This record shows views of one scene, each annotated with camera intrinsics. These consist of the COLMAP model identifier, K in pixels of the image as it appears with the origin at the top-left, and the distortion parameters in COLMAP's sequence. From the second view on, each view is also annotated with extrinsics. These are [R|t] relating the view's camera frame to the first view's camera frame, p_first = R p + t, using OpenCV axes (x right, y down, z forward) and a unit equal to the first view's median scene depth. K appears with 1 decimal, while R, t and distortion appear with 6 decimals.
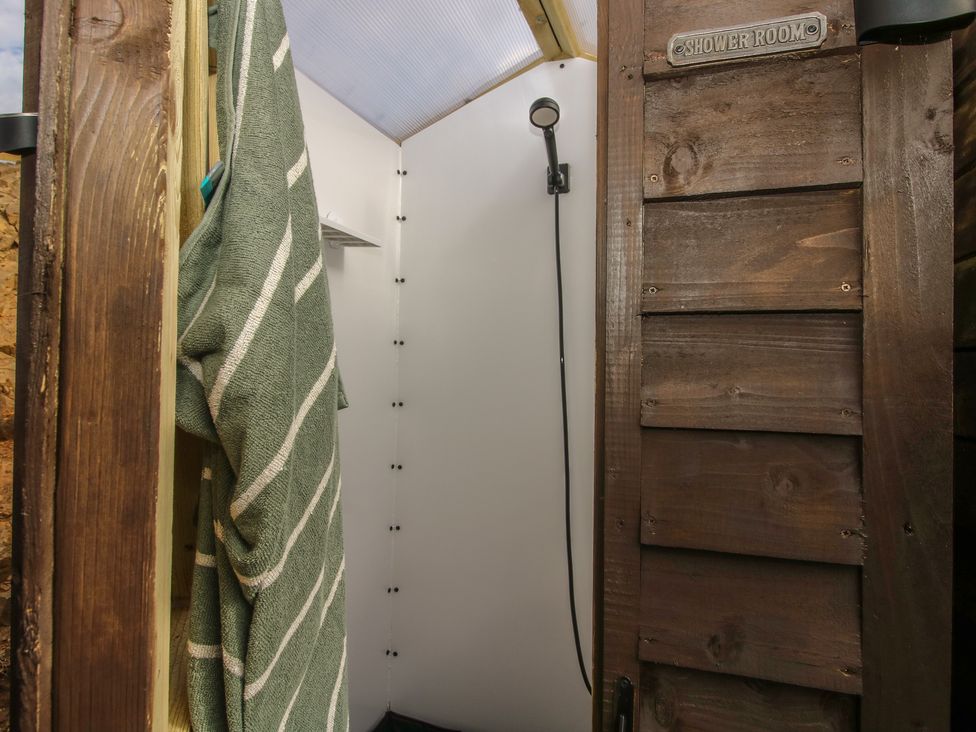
lens RADIAL K [[597.9, 0, 488.0], [0, 597.9, 366.0], [0, 0, 1]] dist [0.003132, -0.000695]
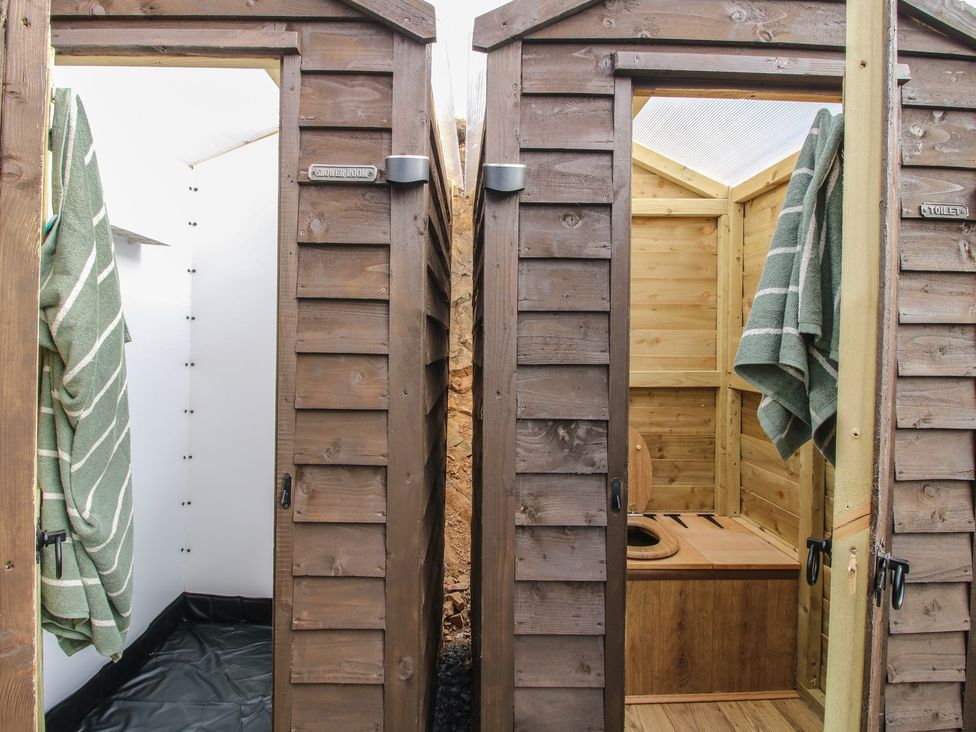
lens RADIAL K [[506.9, 0, 478.0], [0, 506.9, 361.1], [0, 0, 1]] dist [0.002687, -0.013524]
pose [[0.945743, 0.001379, 0.324914, 0.327053], [-0.008446, 0.999757, 0.020339, 0.104257], [-0.324807, -0.021979, 0.945525, -1.004644]]
